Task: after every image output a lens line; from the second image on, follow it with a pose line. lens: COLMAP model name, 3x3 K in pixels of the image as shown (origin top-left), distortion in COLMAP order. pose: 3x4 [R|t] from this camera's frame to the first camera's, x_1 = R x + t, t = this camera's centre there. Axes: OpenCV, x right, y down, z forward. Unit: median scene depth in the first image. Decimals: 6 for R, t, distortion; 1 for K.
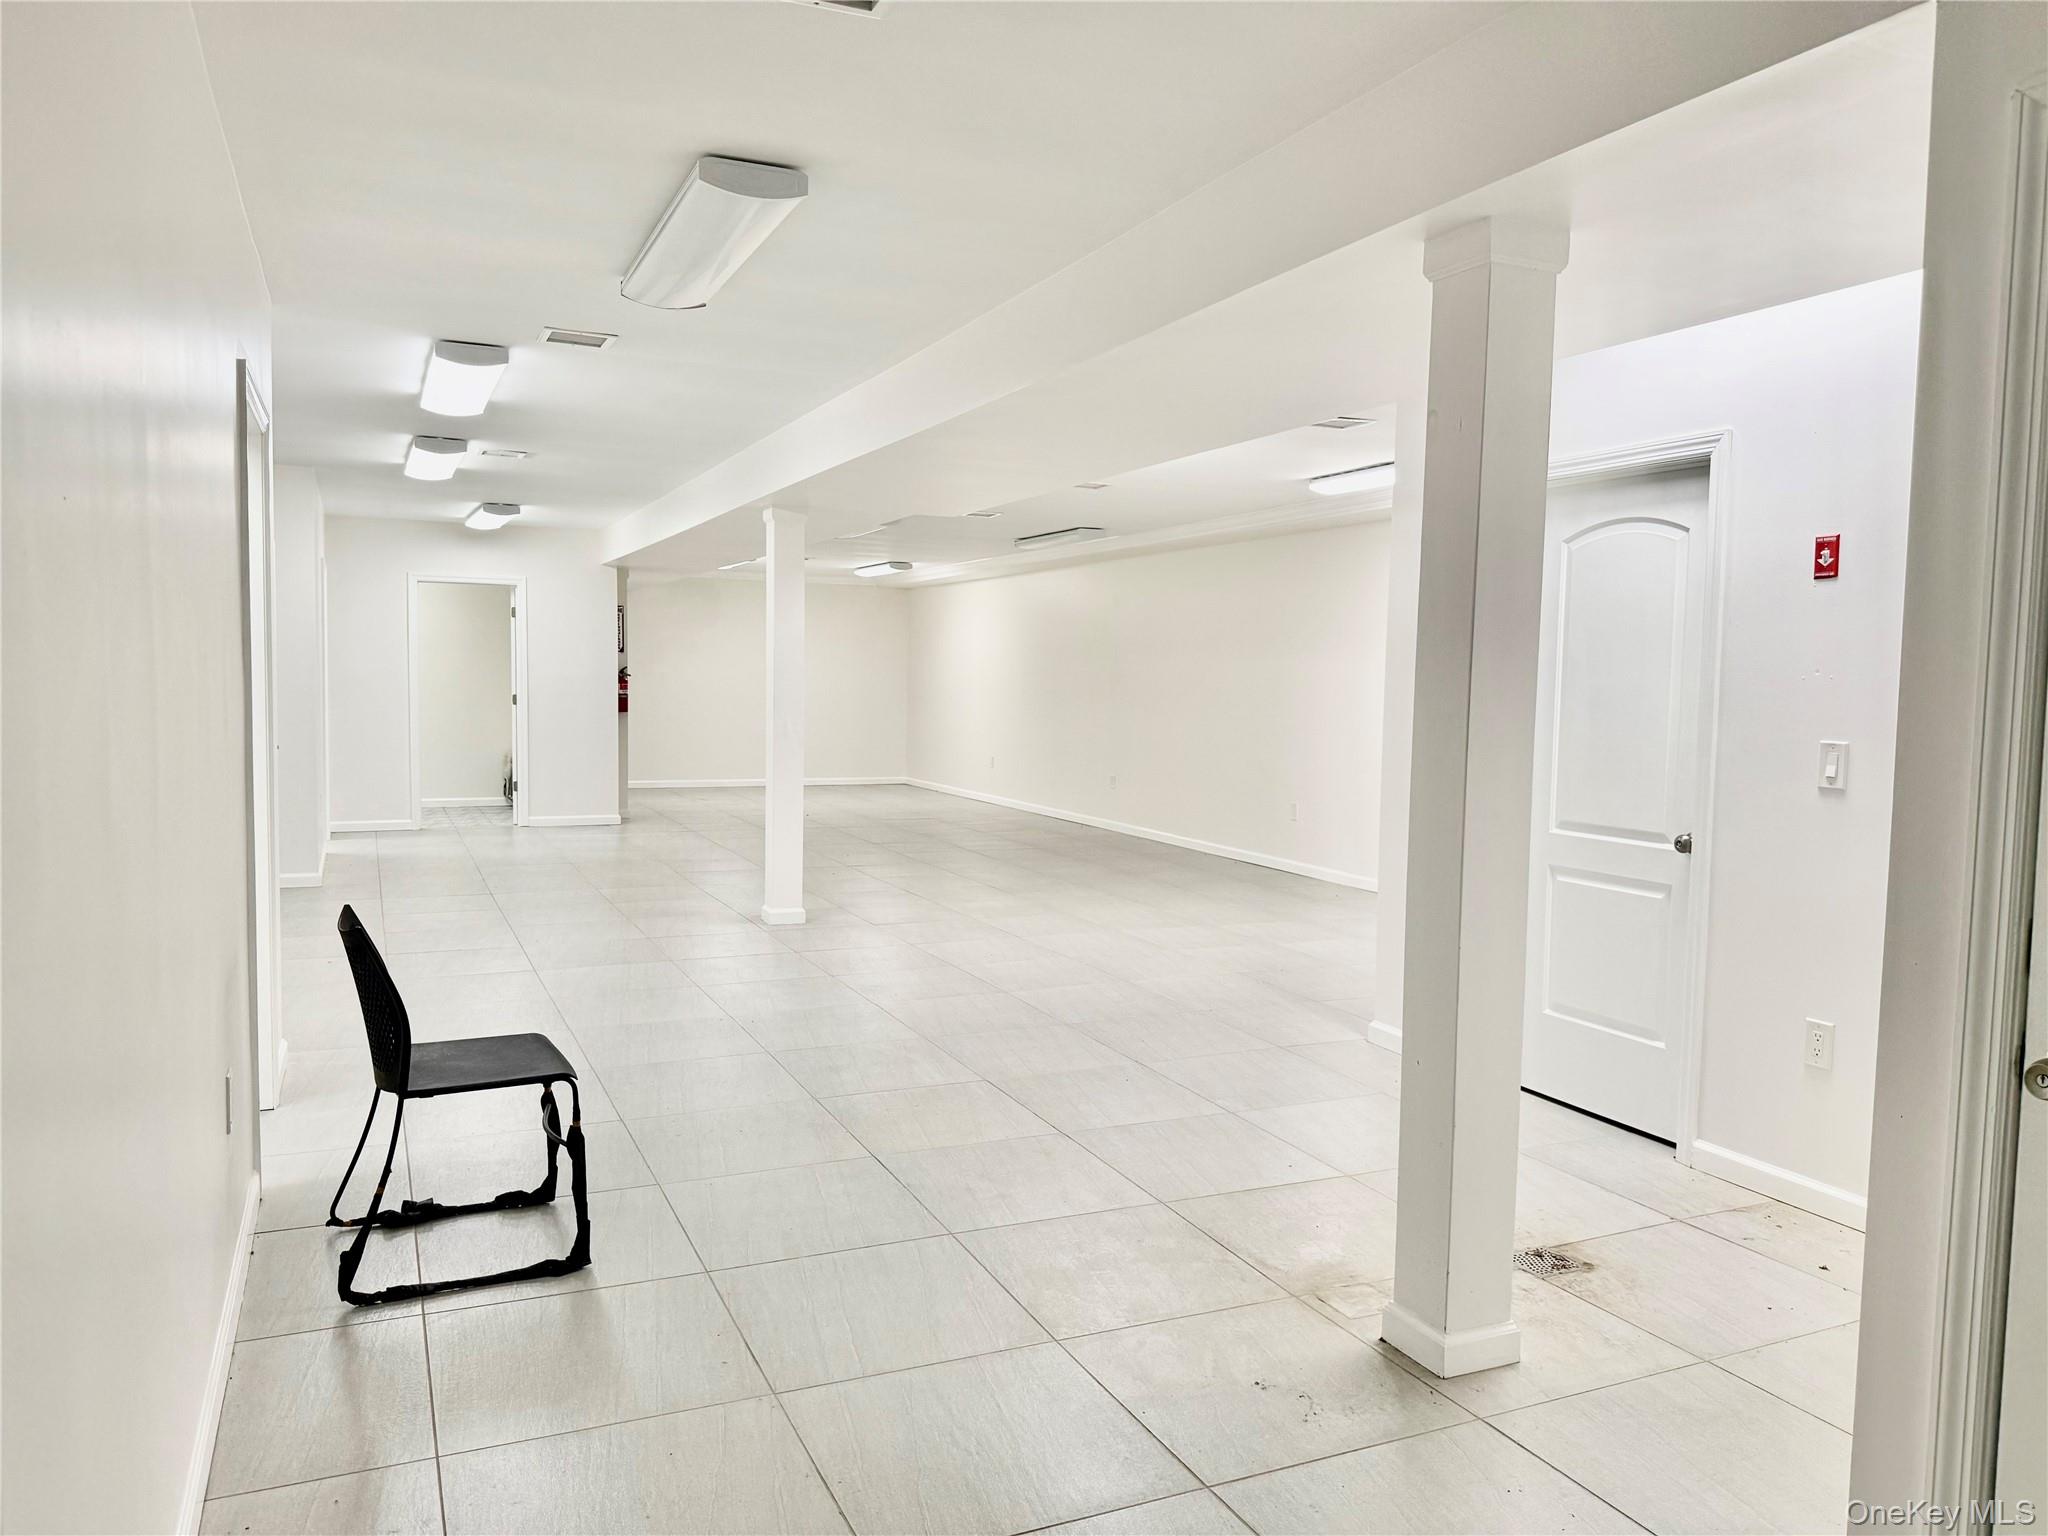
lens RADIAL K [[1423.7, 0, 1041.2], [0, 1423.7, 765.6], [0, 0, 1]] dist [0.027830, -0.046289]
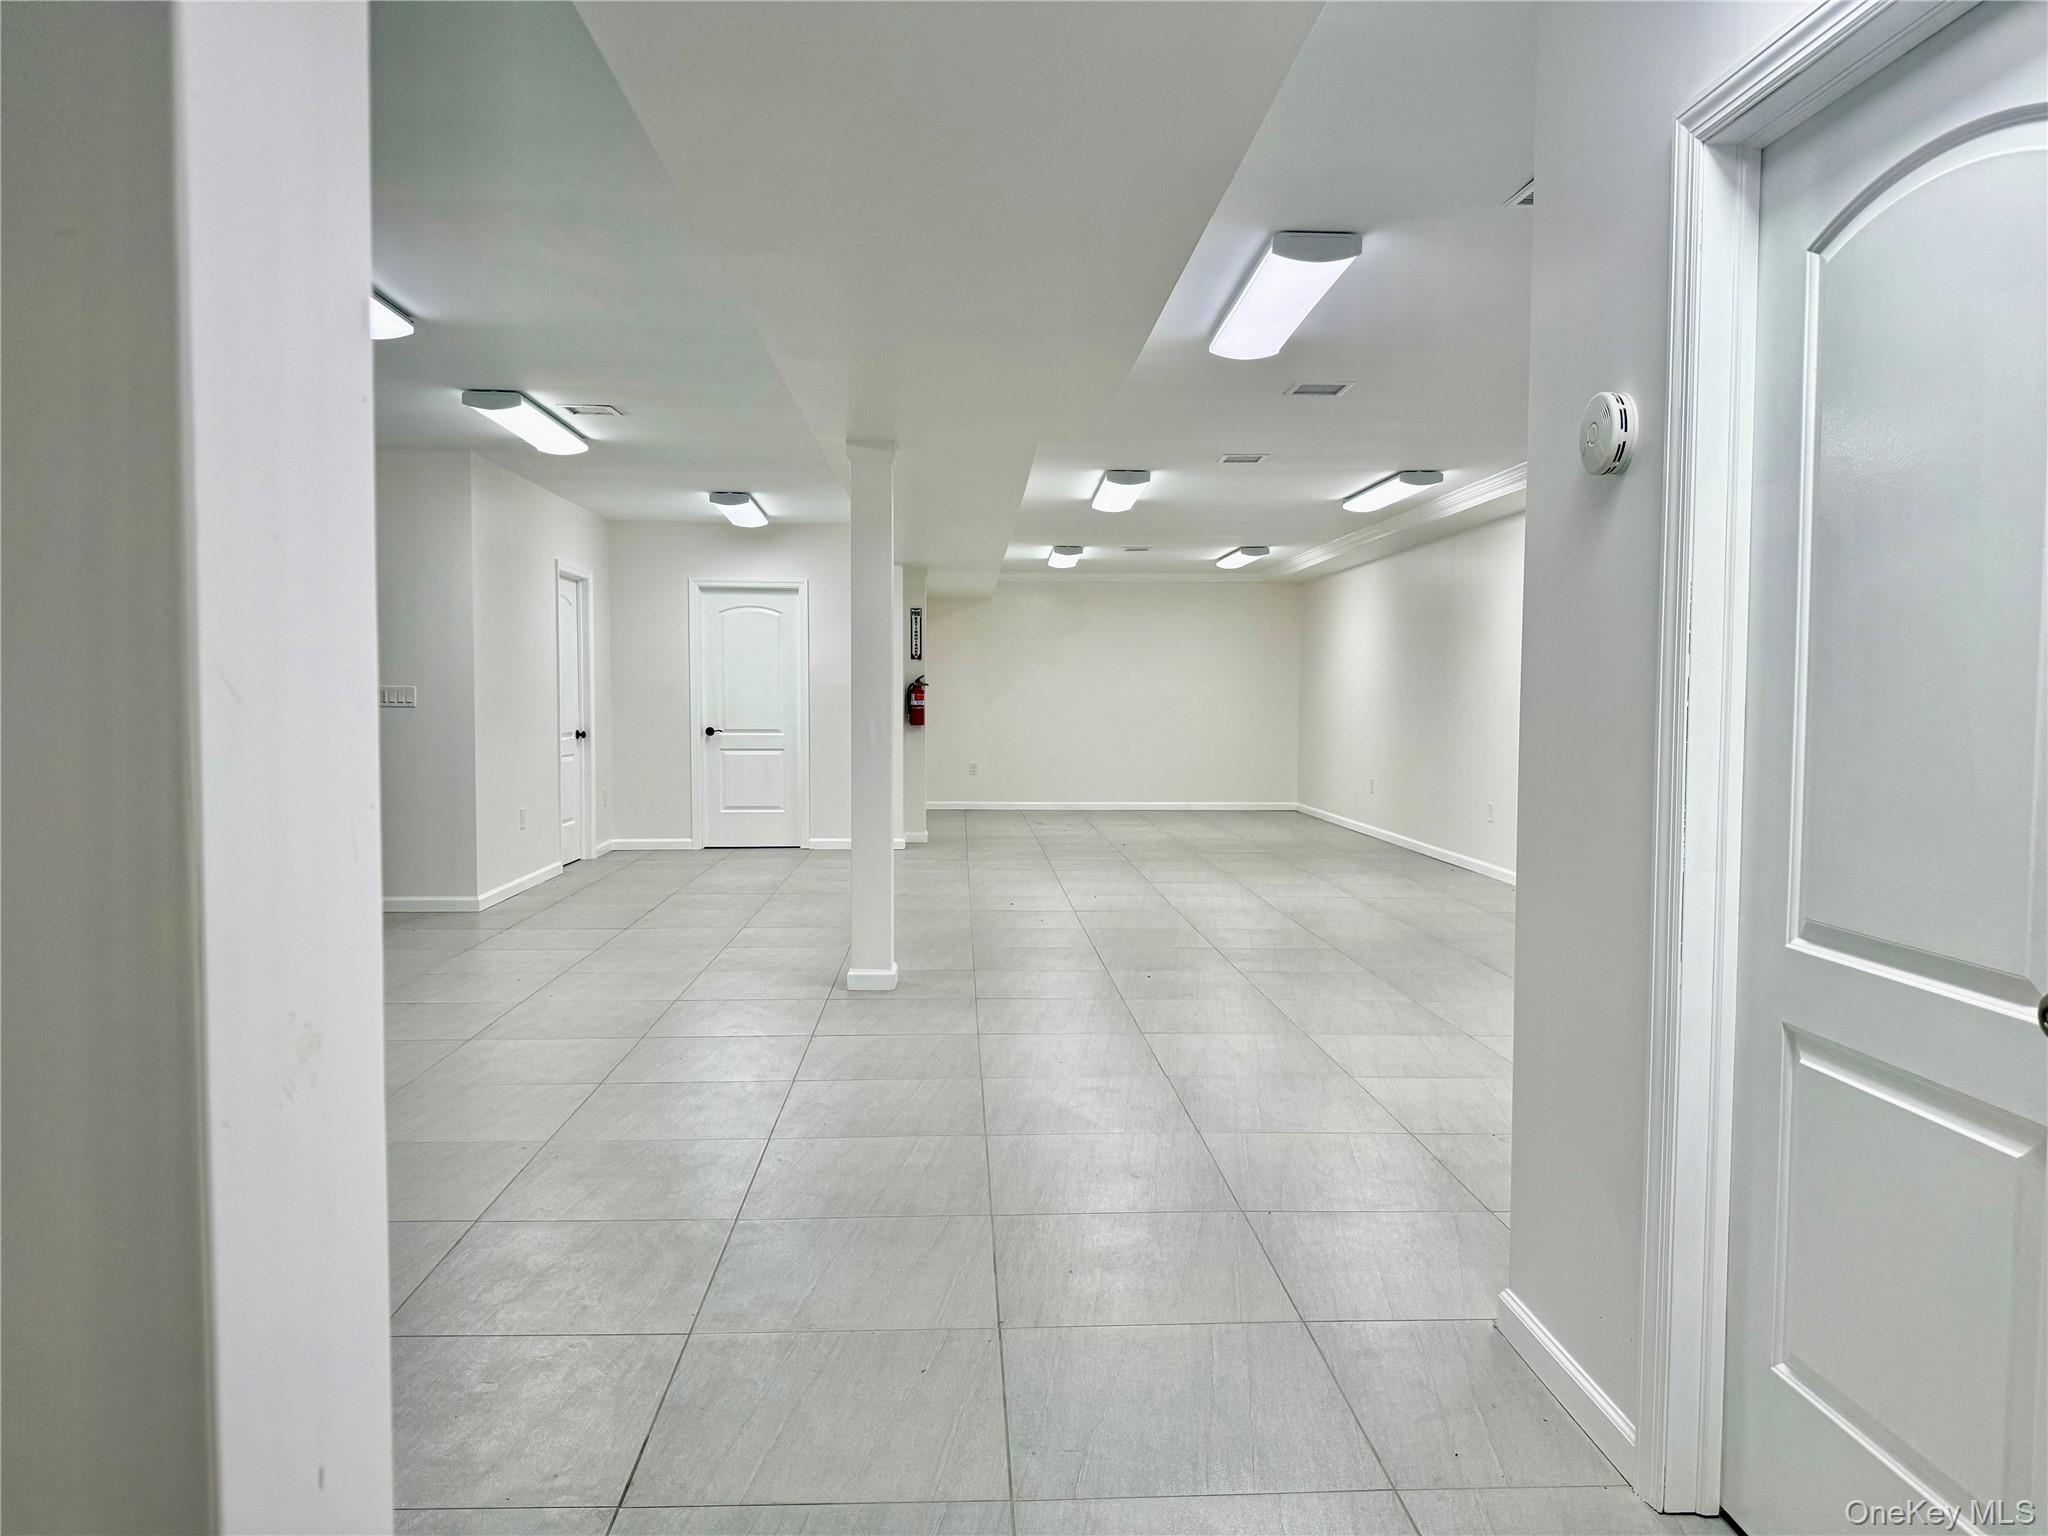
lens RADIAL K [[1423.7, 0, 1041.2], [0, 1423.7, 765.6], [0, 0, 1]] dist [0.027830, -0.046289]
pose [[0.926849, 0.002218, -0.375427, 0.117067], [-0.008867, 0.999833, -0.015985, 0.000912], [0.375329, 0.018145, 0.926714, 0.198901]]
